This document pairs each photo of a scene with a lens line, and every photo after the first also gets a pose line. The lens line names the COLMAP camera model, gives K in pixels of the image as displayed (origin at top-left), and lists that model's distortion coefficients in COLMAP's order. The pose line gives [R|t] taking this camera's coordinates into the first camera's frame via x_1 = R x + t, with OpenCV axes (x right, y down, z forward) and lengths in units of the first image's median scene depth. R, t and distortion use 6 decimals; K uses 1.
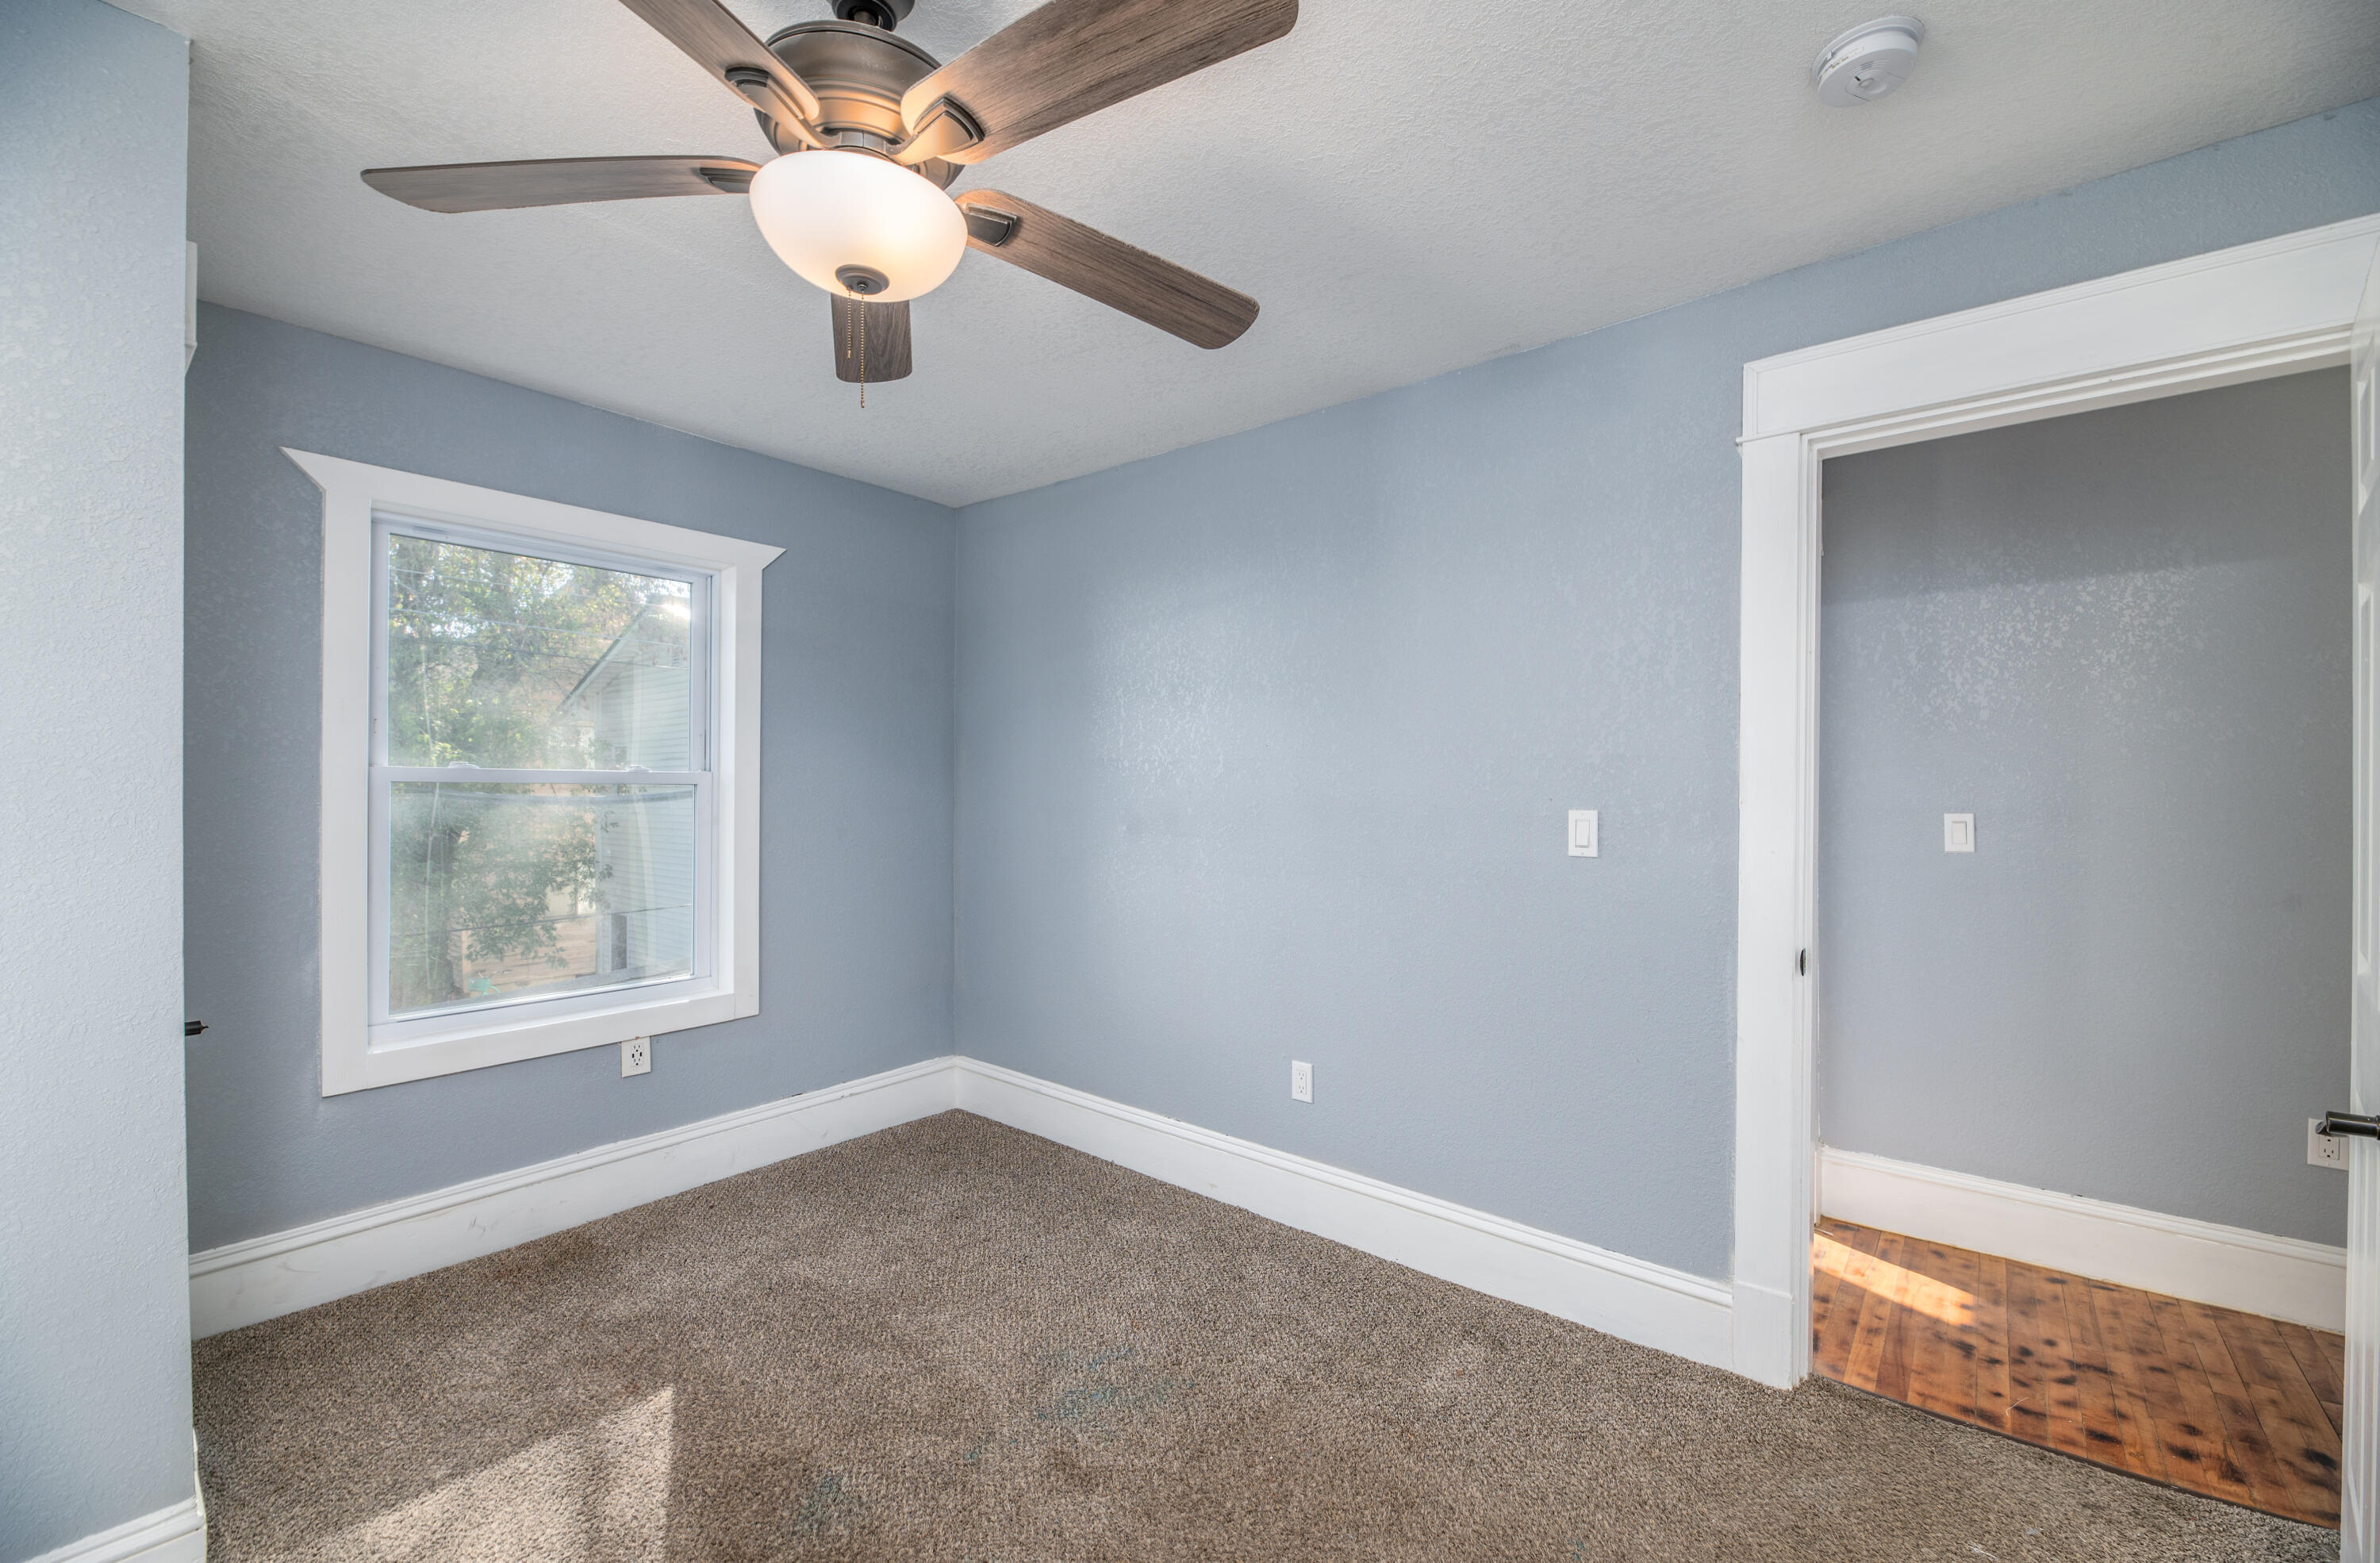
lens RADIAL K [[992.8, 0, 1183.5], [0, 992.8, 772.5], [0, 0, 1]] dist [-0.000264, -0.002873]
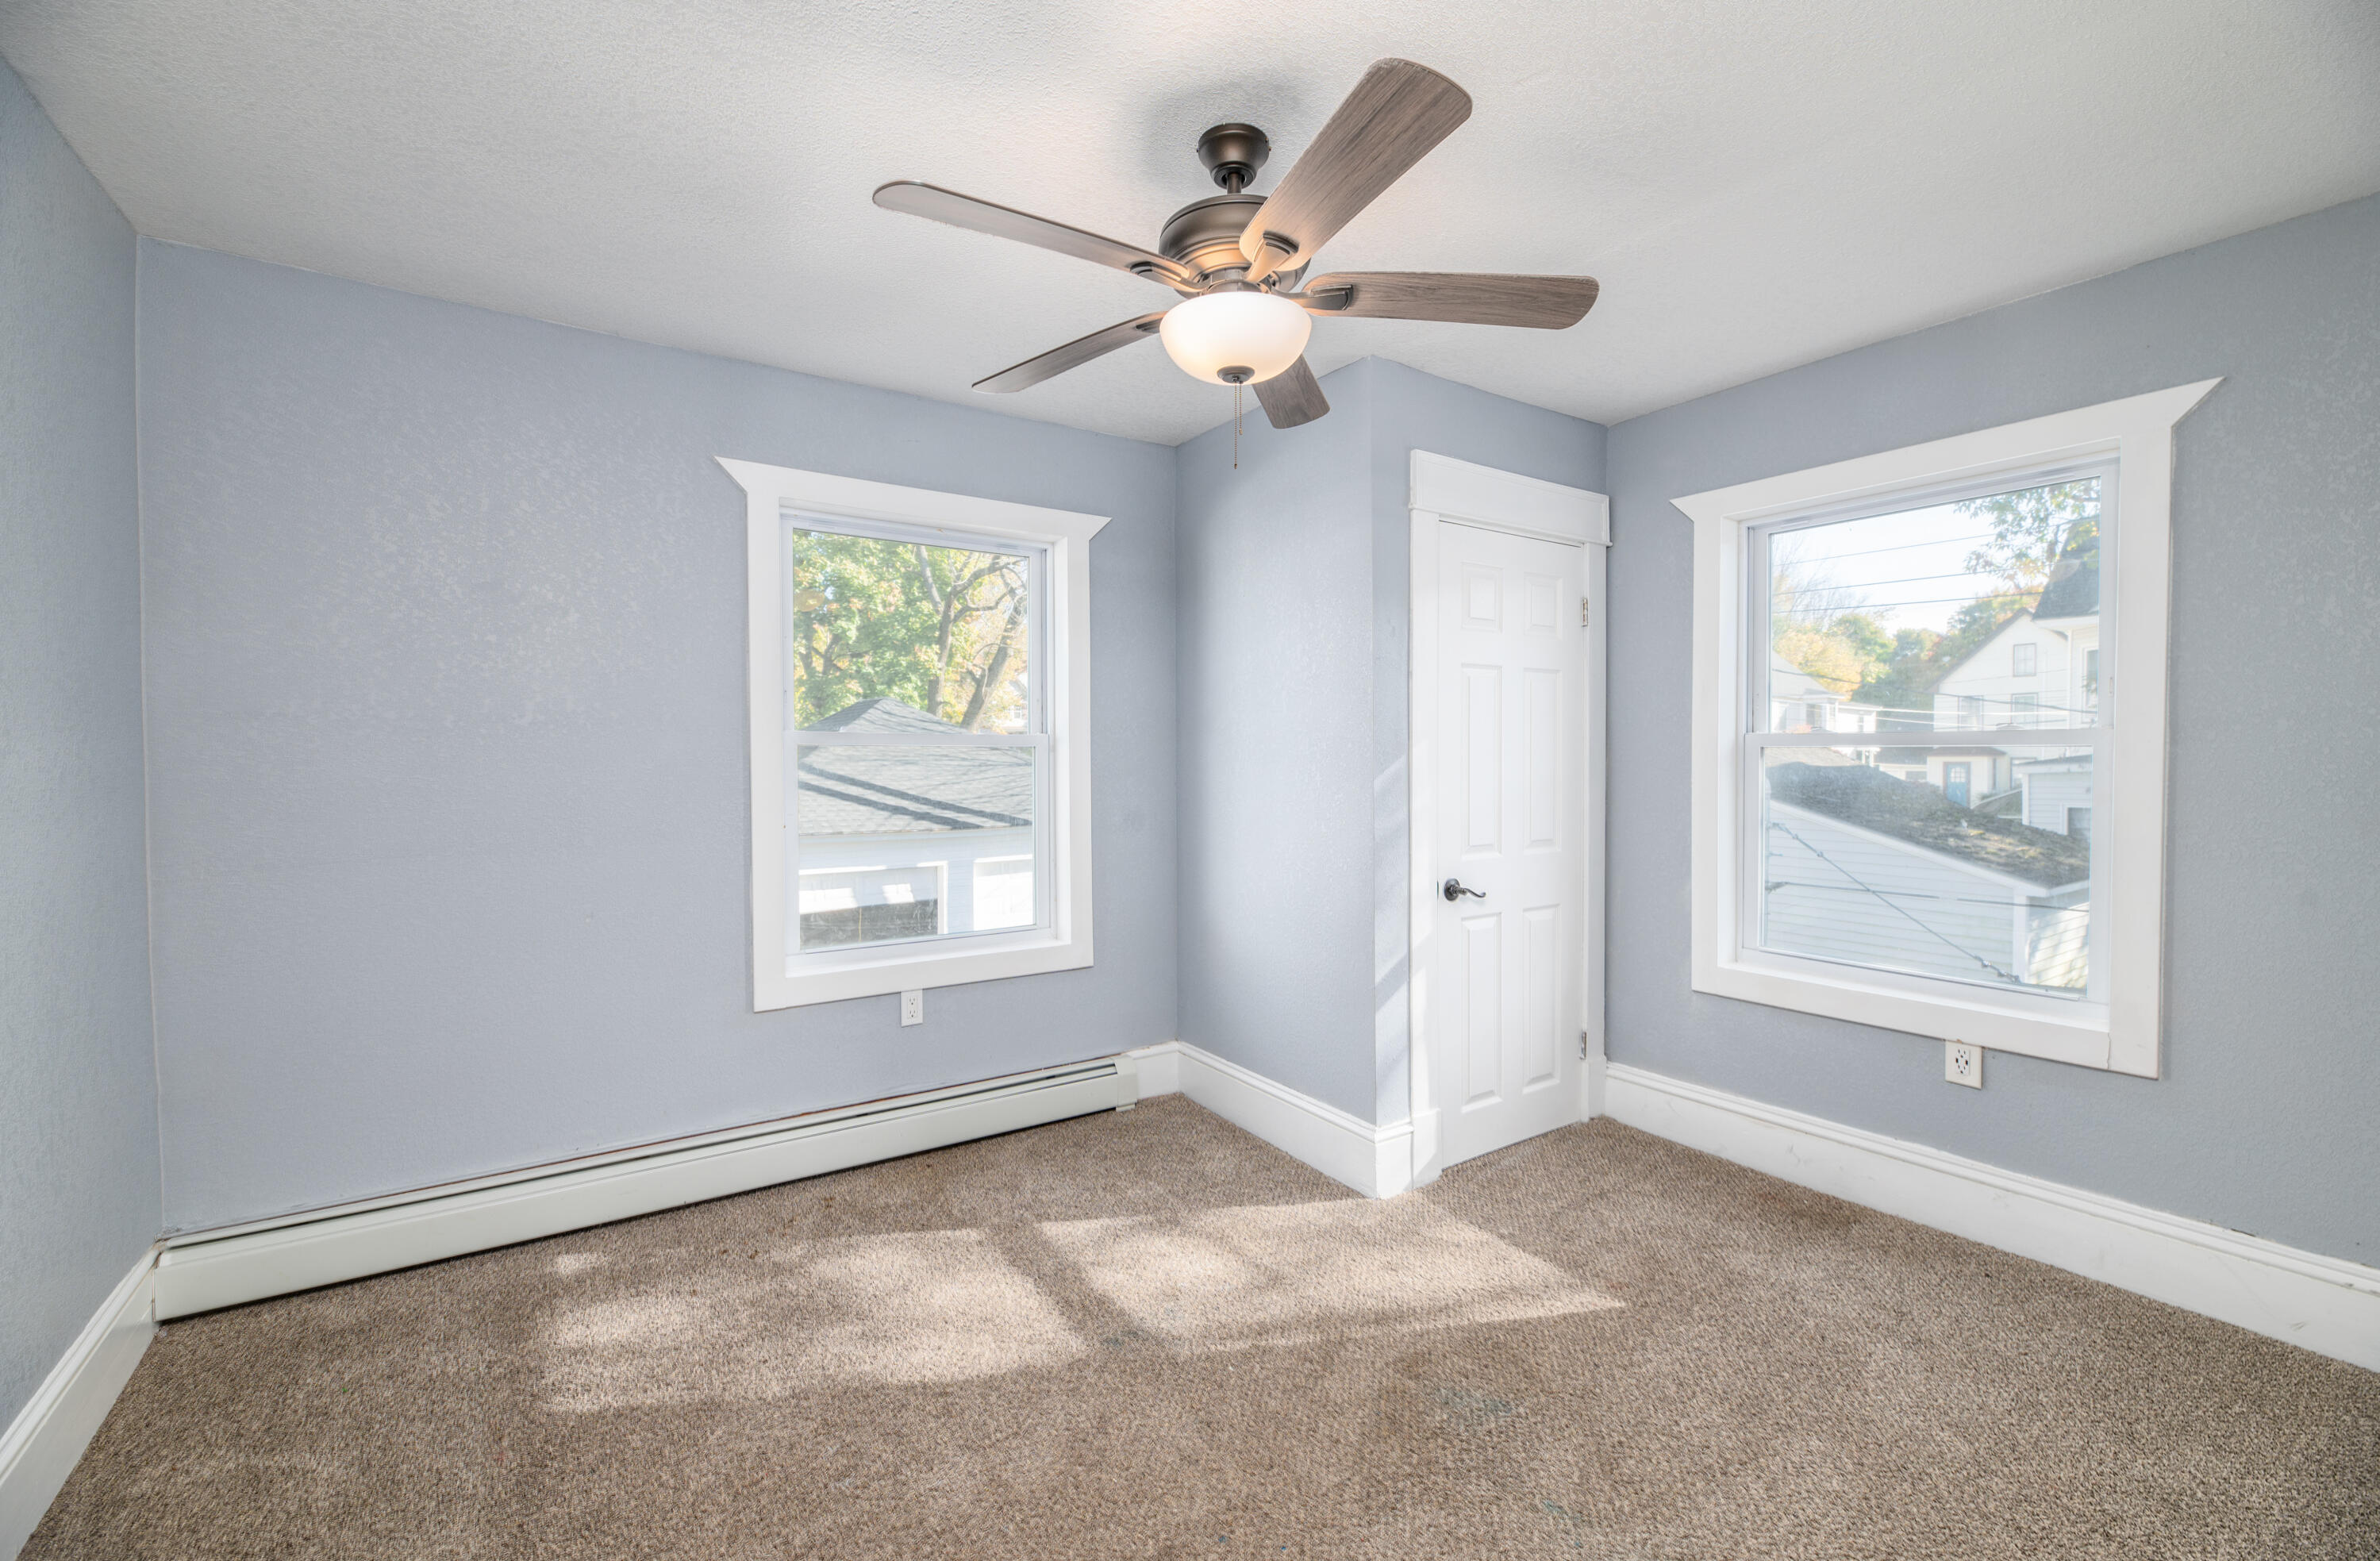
lens RADIAL K [[992.7, 0, 1183.5], [0, 992.7, 771.5], [0, 0, 1]] dist [-0.000264, -0.002873]
pose [[-0.288173, 0.022114, -0.957323, 0.523292], [0.019823, 0.999657, 0.017124, 0.005031], [0.957373, -0.014042, -0.288513, 0.685059]]
